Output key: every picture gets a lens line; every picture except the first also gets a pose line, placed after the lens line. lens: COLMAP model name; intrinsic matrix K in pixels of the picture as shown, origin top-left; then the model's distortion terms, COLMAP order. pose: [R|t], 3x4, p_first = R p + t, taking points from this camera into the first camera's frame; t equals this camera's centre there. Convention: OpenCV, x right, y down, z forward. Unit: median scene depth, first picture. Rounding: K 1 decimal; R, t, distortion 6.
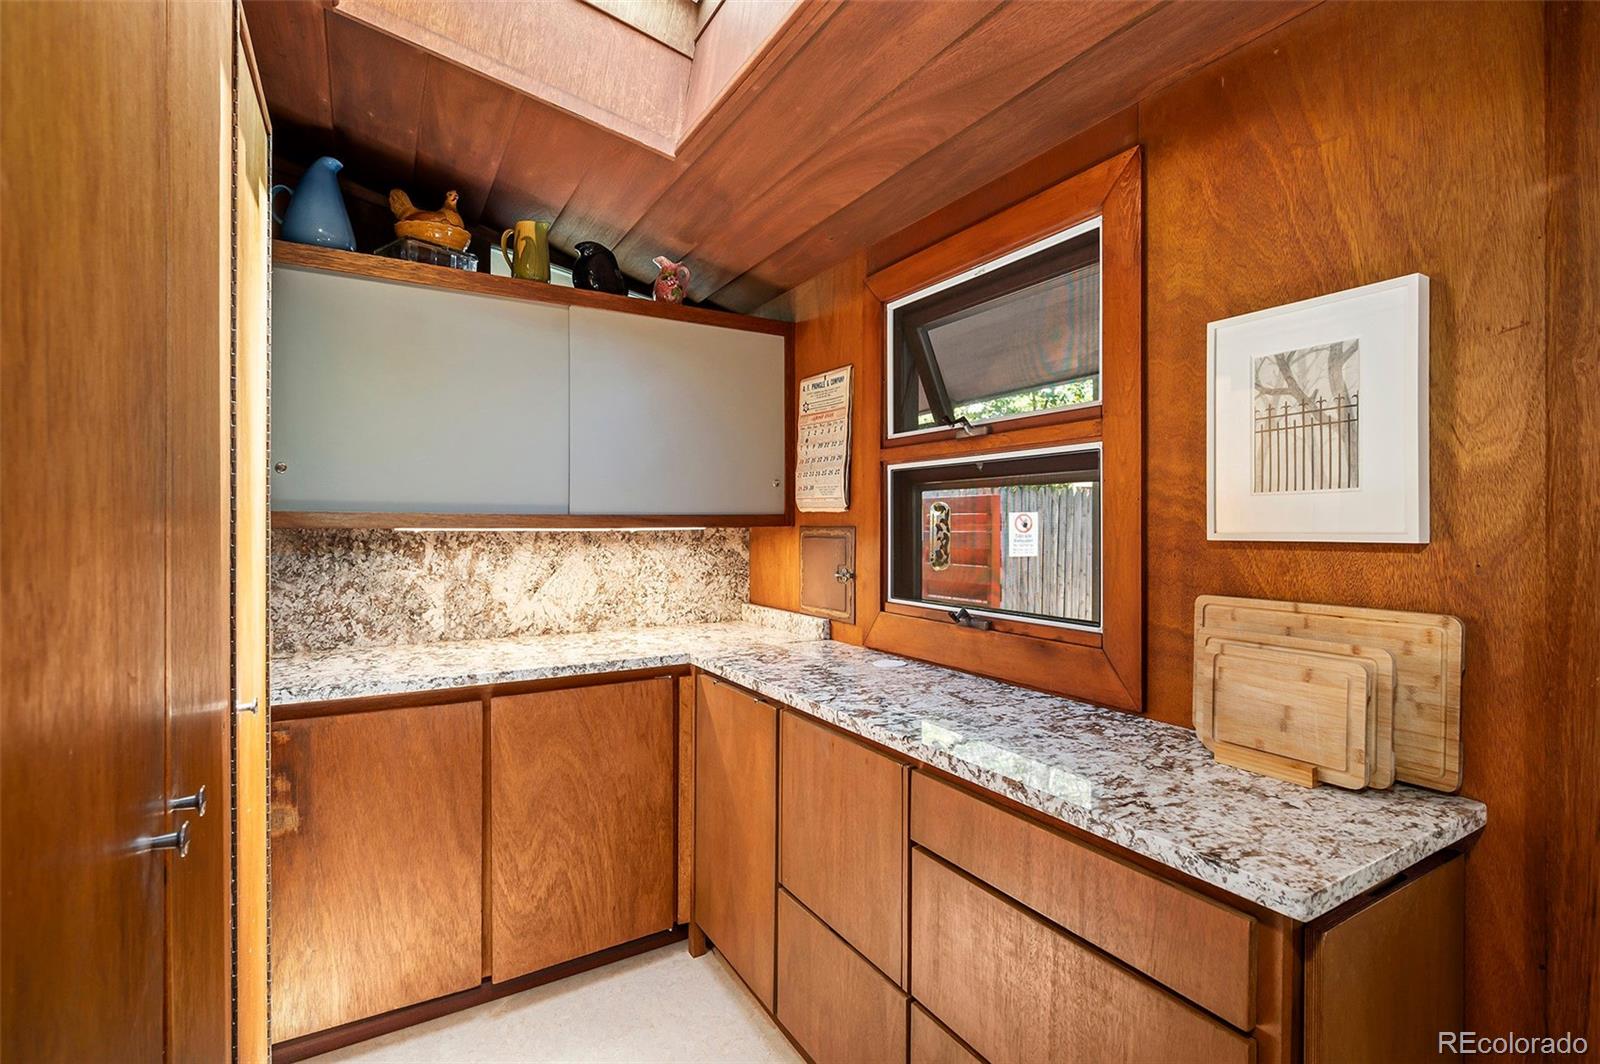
lens RADIAL K [[738.8, 0, 800.0], [0, 738.8, 532.0], [0, 0, 1]] dist [-0.017484, -0.000194]
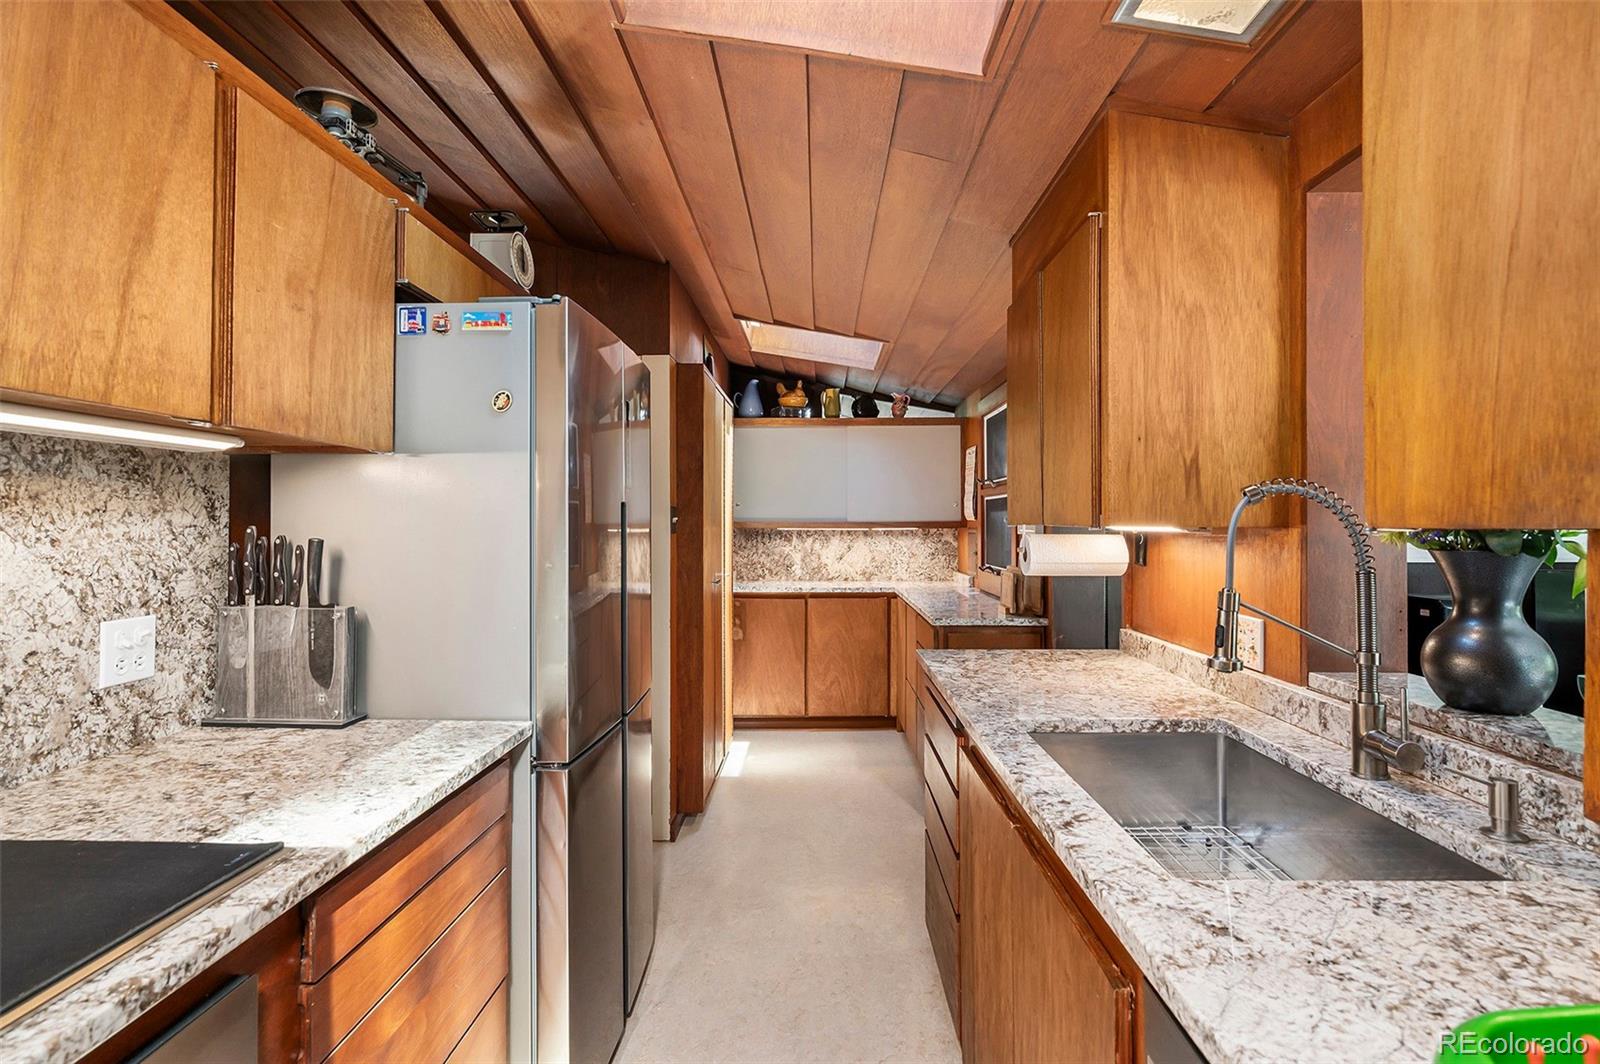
lens RADIAL K [[820.6, 0, 800.0], [0, 820.6, 532.0], [0, 0, 1]] dist [-0.000571, -0.000221]
pose [[0.848504, 0.005394, -0.529162, 0.880357], [-0.002966, 0.999981, 0.005436, -0.008718], [0.529181, -0.003043, 0.848503, -1.170737]]
